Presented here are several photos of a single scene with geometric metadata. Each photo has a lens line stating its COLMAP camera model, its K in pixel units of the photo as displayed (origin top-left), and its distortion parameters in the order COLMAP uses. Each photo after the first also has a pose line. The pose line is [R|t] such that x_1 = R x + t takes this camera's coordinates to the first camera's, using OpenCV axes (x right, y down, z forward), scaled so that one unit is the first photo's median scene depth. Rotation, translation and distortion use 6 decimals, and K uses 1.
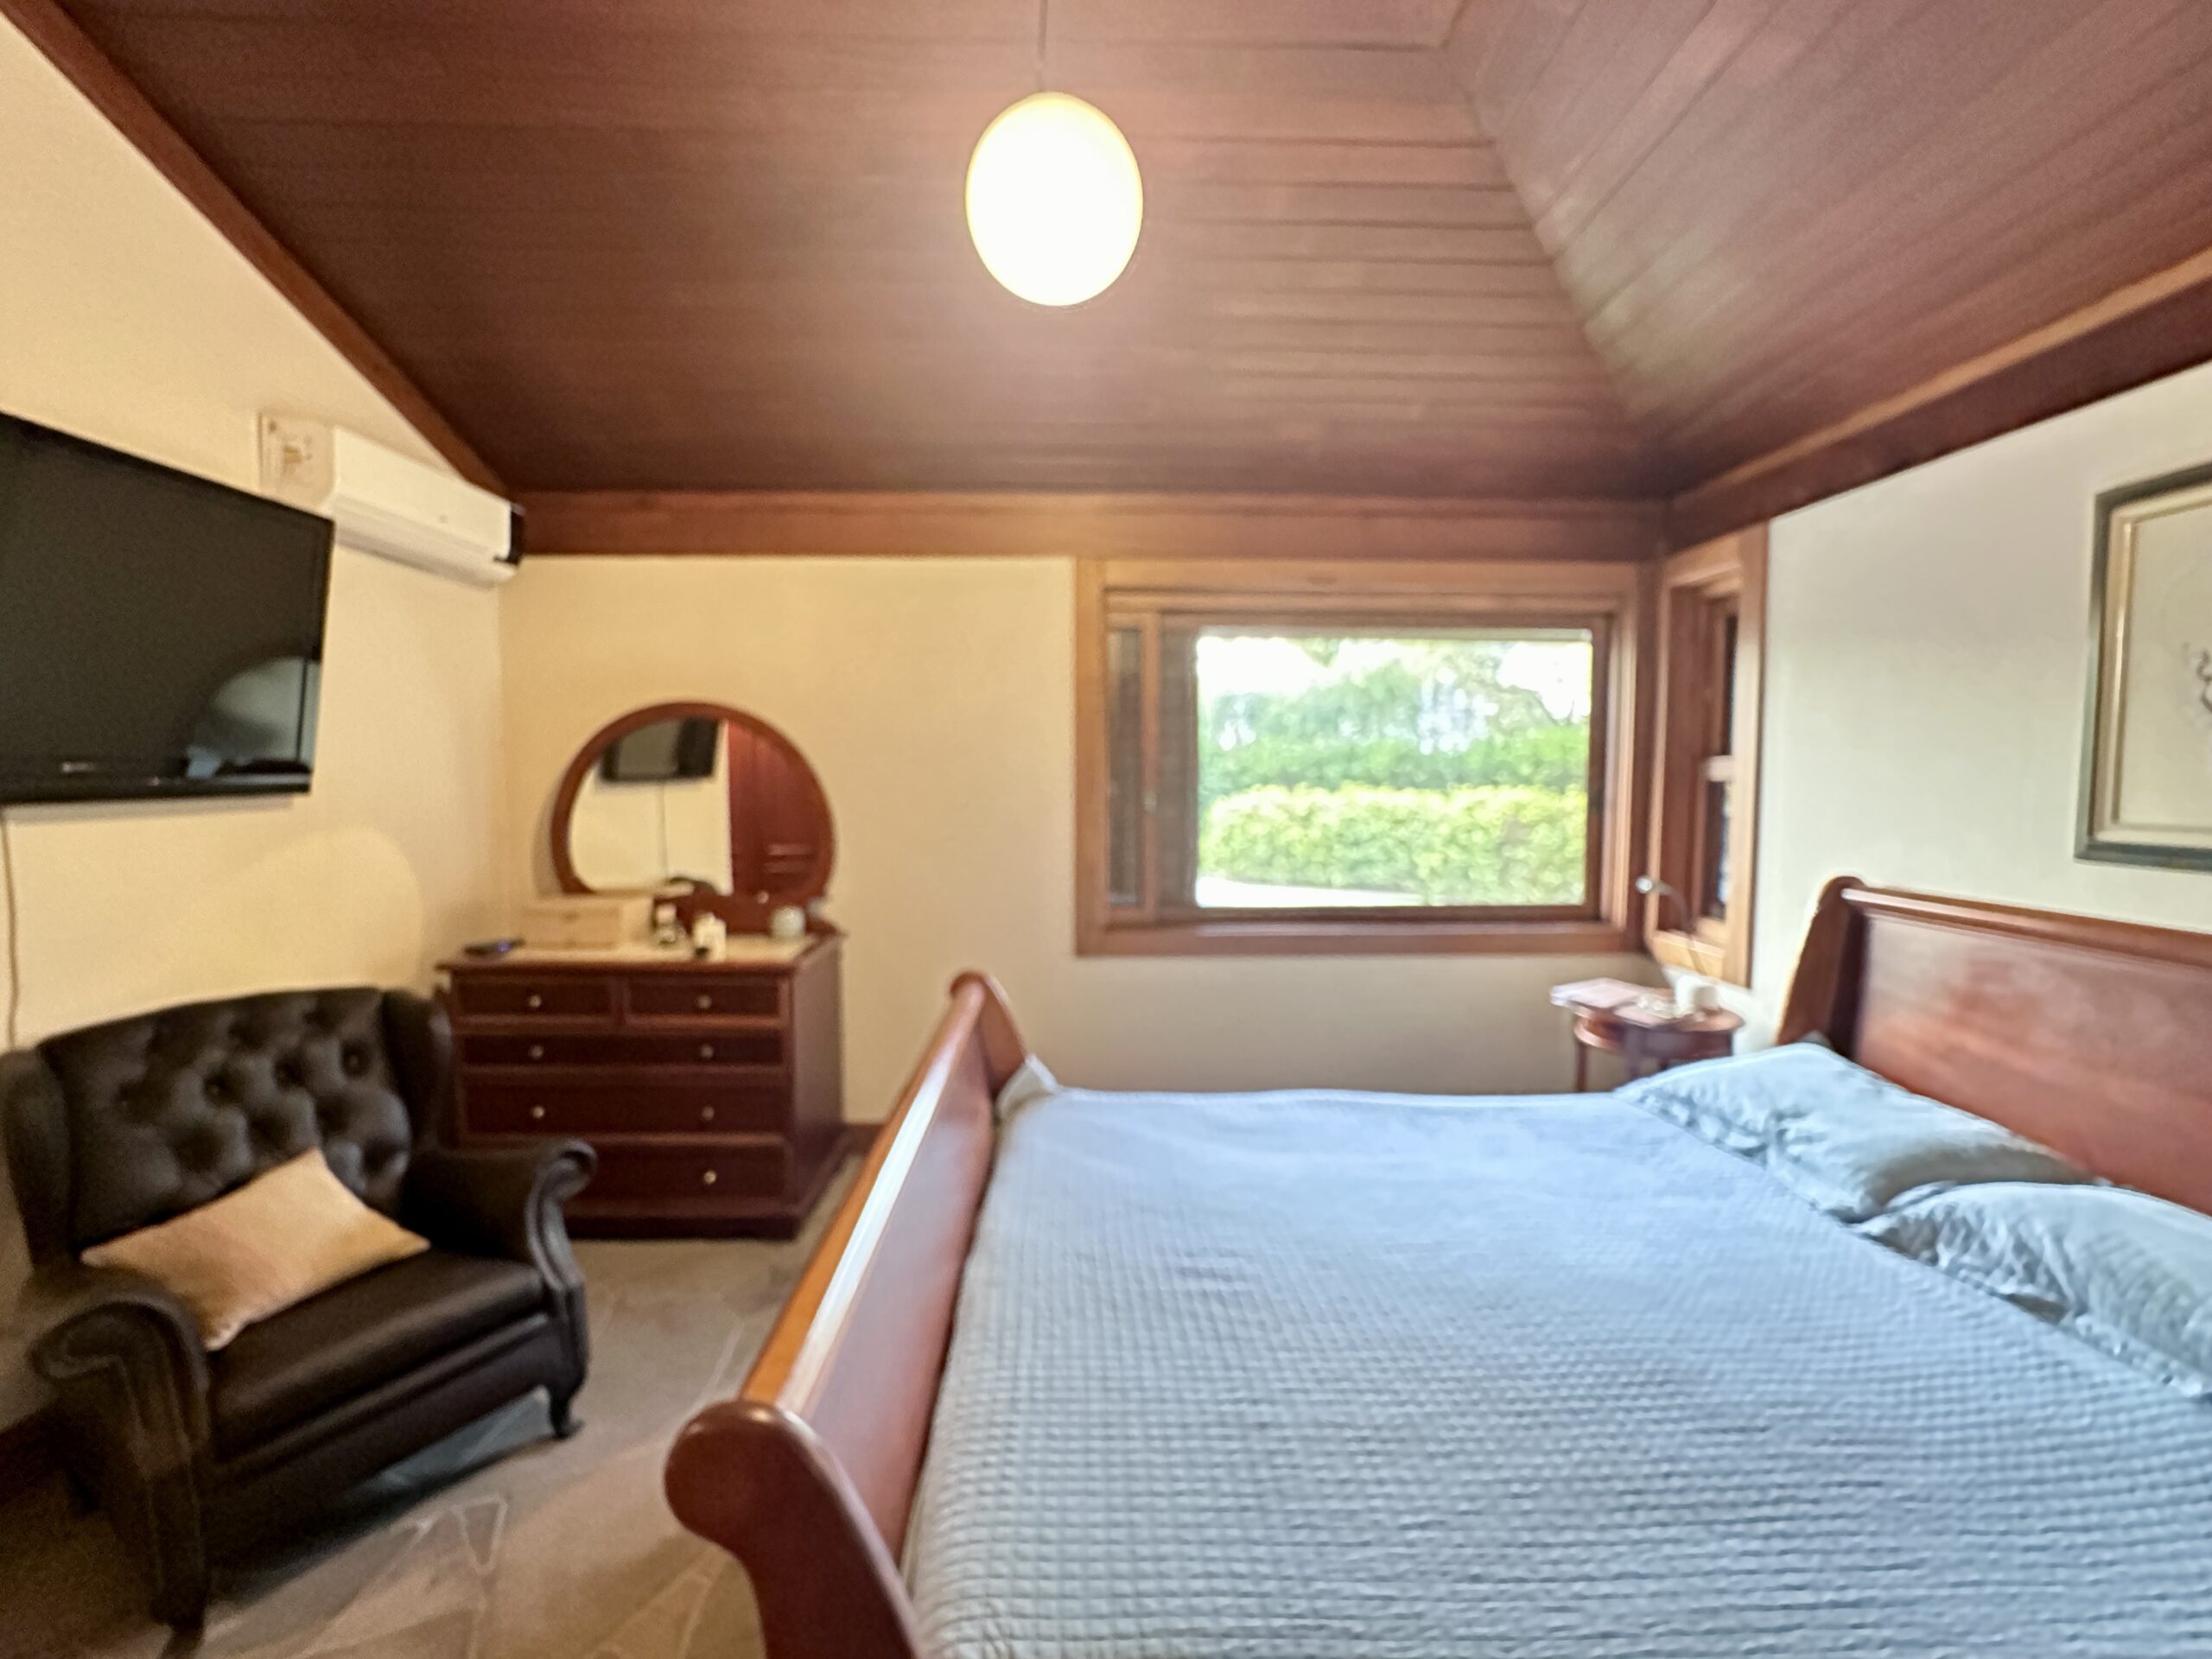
lens RADIAL K [[883.3, 0, 1101.1], [0, 883.3, 826.4], [0, 0, 1]] dist [-0.003611, -0.000592]
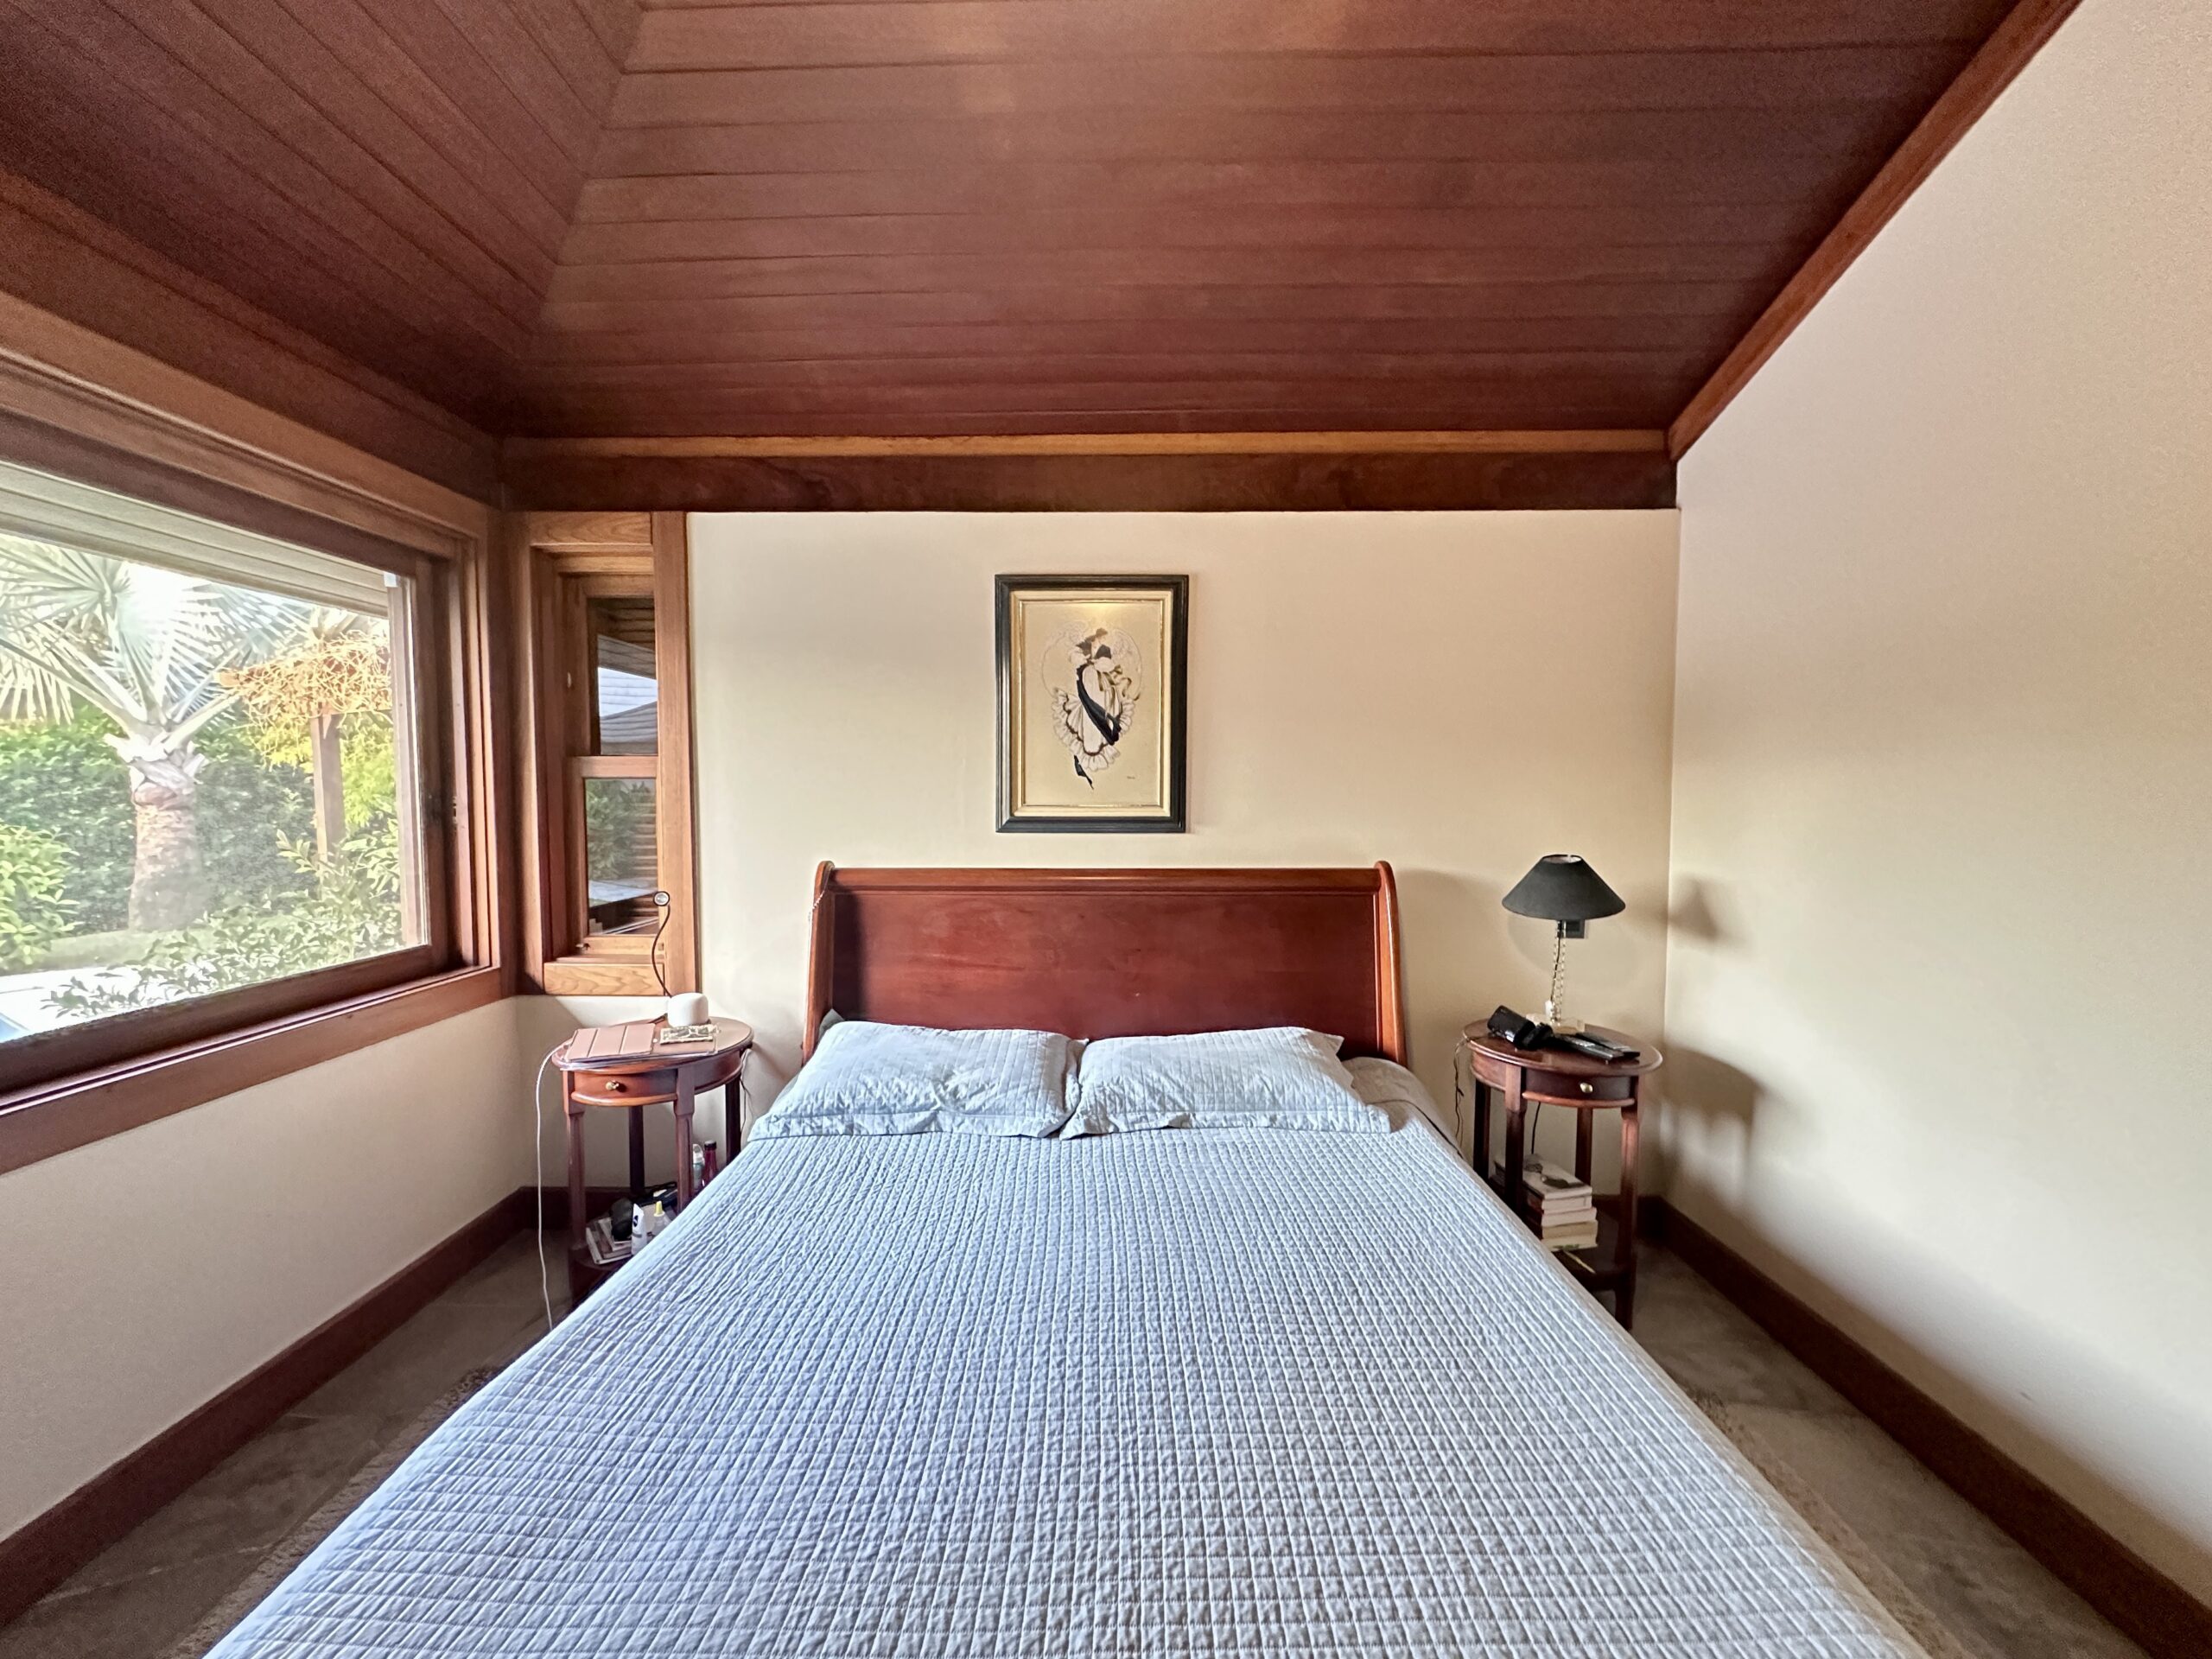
lens RADIAL K [[883.3, 0, 1091.4], [0, 883.3, 837.3], [0, 0, 1]] dist [-0.003611, -0.000592]
pose [[0.048206, -0.052723, 0.997445, -0.280406], [0.059936, 0.996959, 0.049801, -0.014097], [-0.997038, 0.057382, 0.051220, 0.713482]]
